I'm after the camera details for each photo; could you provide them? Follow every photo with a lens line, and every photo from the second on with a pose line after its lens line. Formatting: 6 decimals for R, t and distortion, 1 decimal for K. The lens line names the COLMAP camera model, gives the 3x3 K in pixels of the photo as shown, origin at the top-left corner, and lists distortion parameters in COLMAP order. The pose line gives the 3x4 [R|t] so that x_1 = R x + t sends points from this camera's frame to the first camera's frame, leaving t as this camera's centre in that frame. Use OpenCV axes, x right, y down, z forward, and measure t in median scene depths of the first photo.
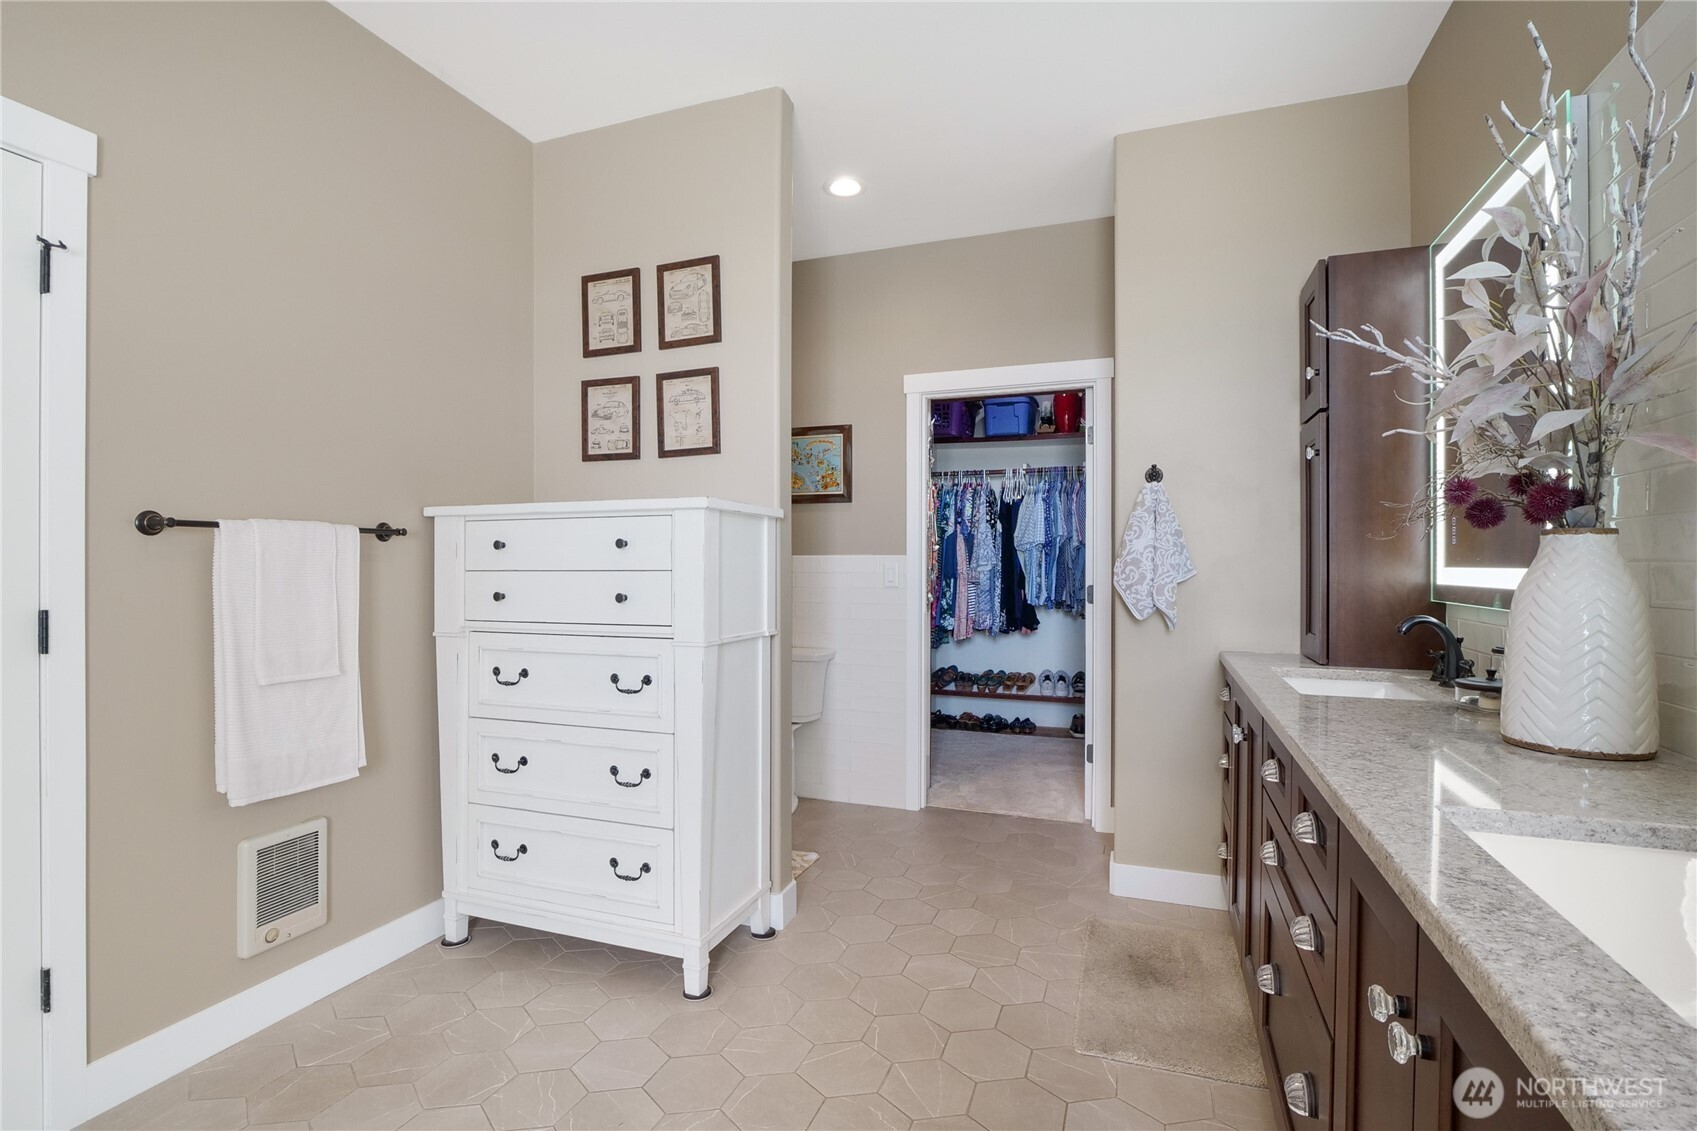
lens RADIAL K [[798.5, 0, 847.4], [0, 798.5, 569.1], [0, 0, 1]] dist [-0.007355, -0.001269]
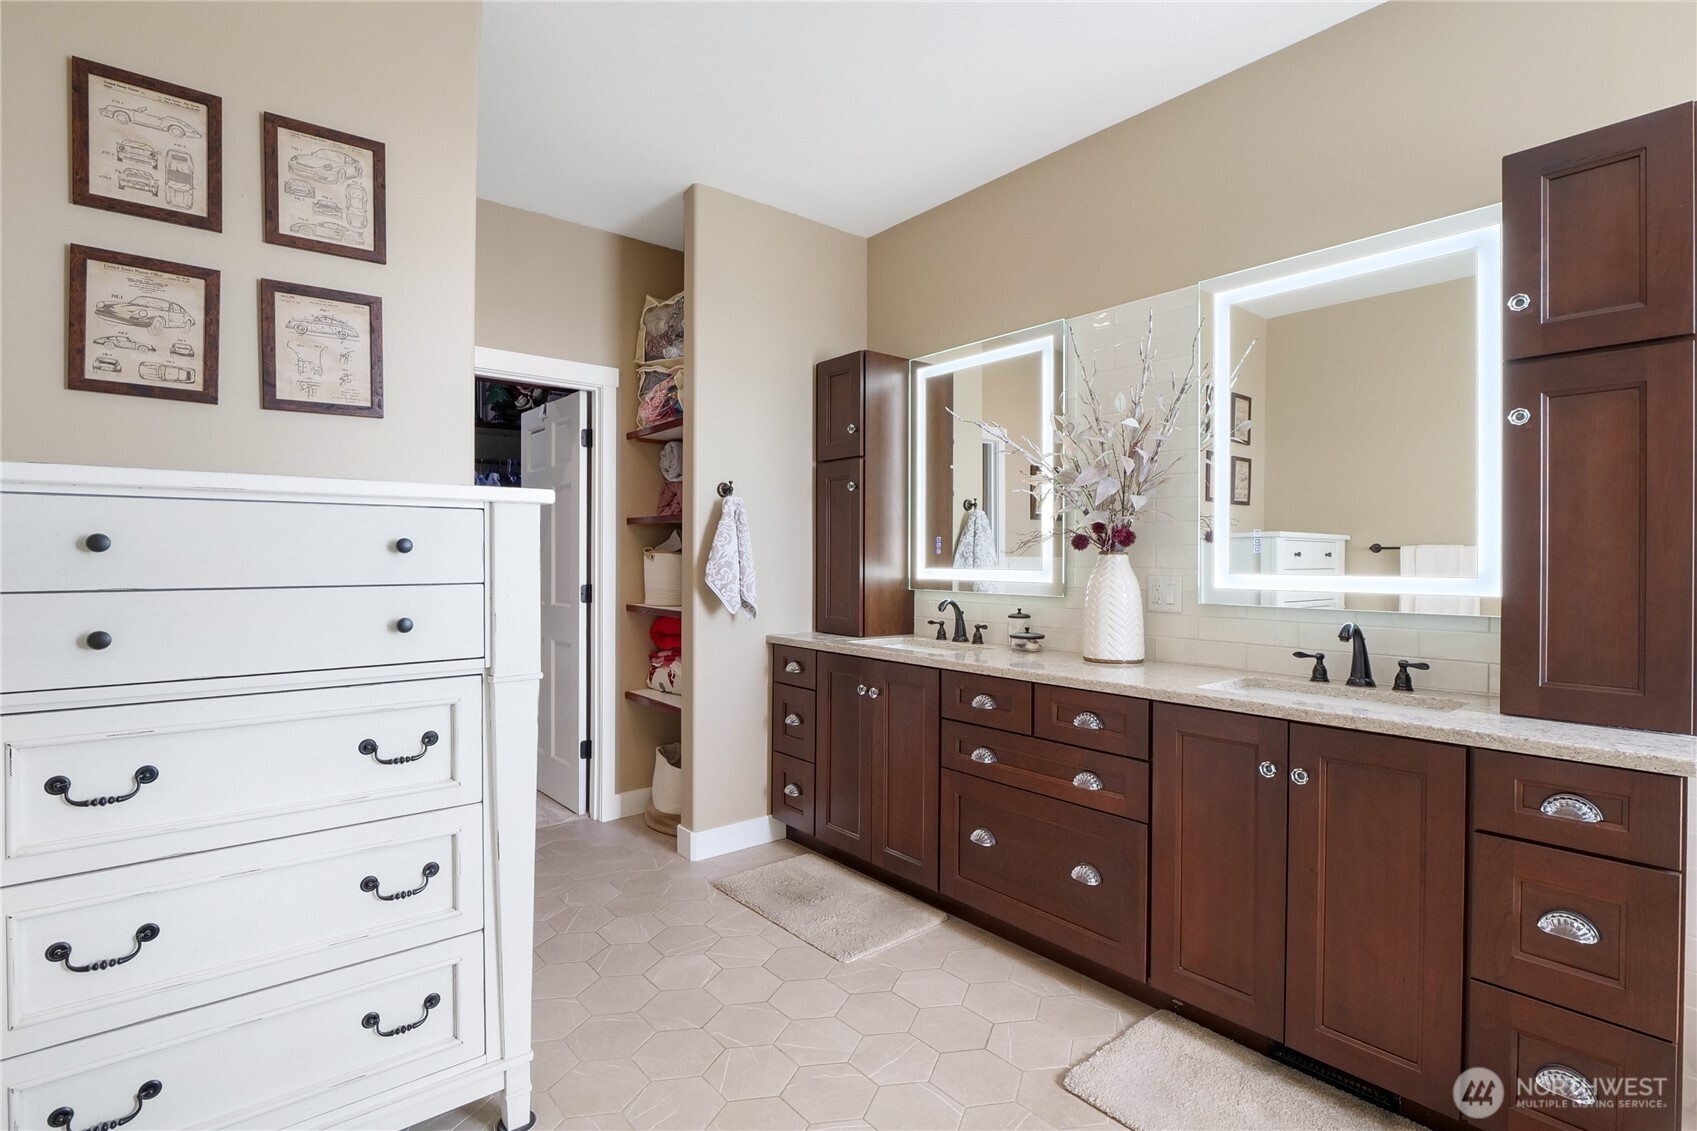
lens RADIAL K [[798.5, 0, 843.8], [0, 798.5, 564.3], [0, 0, 1]] dist [-0.007355, -0.001269]
pose [[0.512274, -0.005868, 0.858802, -0.504418], [0.001174, 0.999981, 0.006132, -0.014571], [-0.858821, -0.002133, 0.512271, 0.240999]]
